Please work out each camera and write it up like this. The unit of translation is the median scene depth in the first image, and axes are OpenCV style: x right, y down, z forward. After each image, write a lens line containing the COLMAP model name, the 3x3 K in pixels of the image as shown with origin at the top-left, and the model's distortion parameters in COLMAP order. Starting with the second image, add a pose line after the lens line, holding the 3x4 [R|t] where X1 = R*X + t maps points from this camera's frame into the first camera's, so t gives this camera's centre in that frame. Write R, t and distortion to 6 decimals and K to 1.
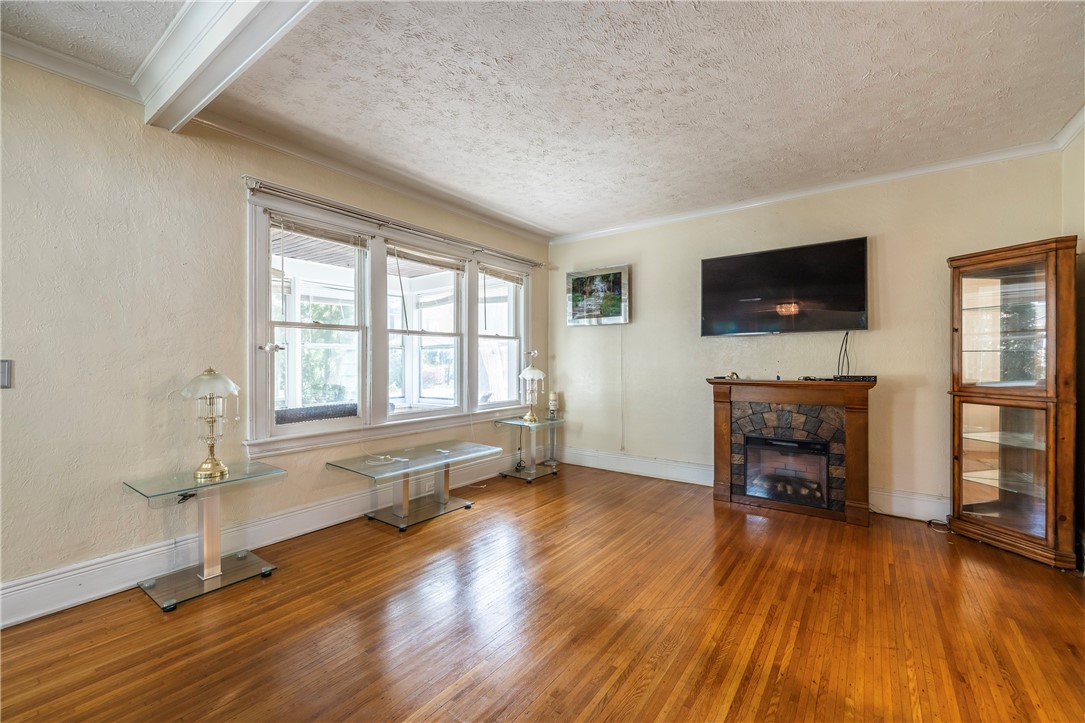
lens RADIAL K [[457.4, 0, 533.8], [0, 457.4, 361.6], [0, 0, 1]] dist [0.004842, -0.000405]
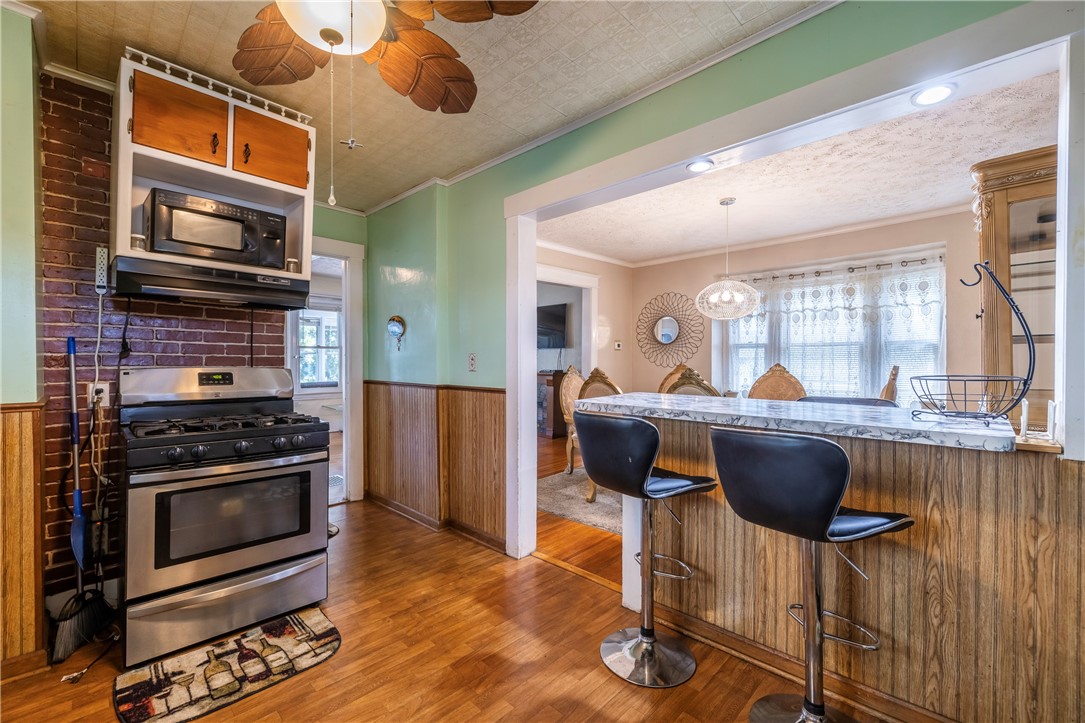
lens RADIAL K [[457.4, 0, 541.7], [0, 457.4, 361.6], [0, 0, 1]] dist [0.004842, -0.000405]
pose [[0.991723, 0.002961, -0.128365, 0.838480], [-0.002671, 0.999993, 0.002437, -0.012419], [0.128372, -0.002074, 0.991724, -1.020252]]
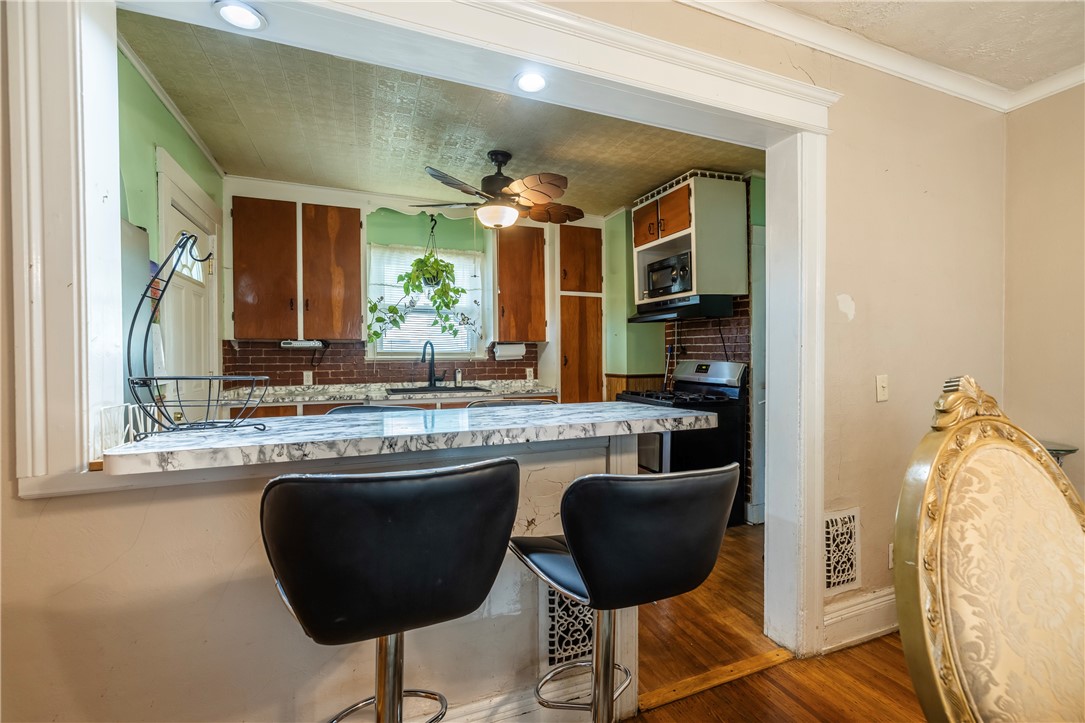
lens RADIAL K [[457.4, 0, 541.8], [0, 457.4, 362.8], [0, 0, 1]] dist [0.004842, -0.000405]
pose [[-0.526908, 0.014247, -0.849803, 1.298954], [0.004069, 0.999890, 0.014241, -0.012825], [0.849913, 0.004046, -0.526908, -0.213506]]
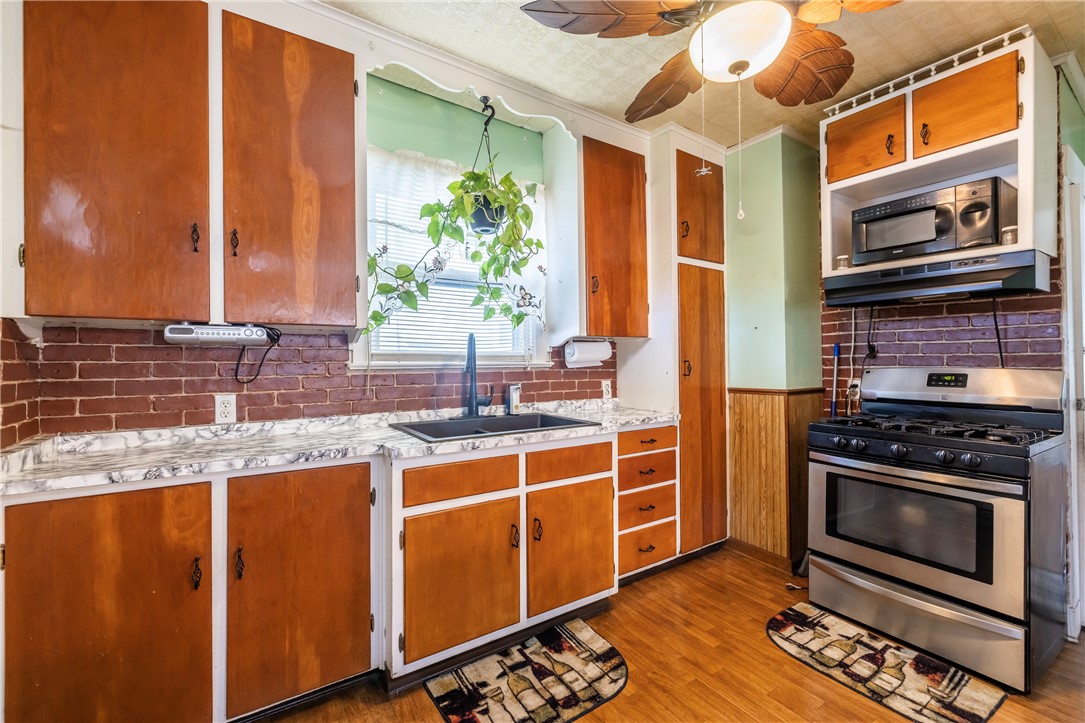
lens RADIAL K [[457.4, 0, 542.7], [0, 457.4, 362.6], [0, 0, 1]] dist [0.004842, -0.000405]
pose [[-0.330100, 0.000692, -0.943946, 1.042277], [0.006781, 0.999976, -0.001639, -0.010839], [0.943922, -0.006941, -0.330097, -0.736541]]
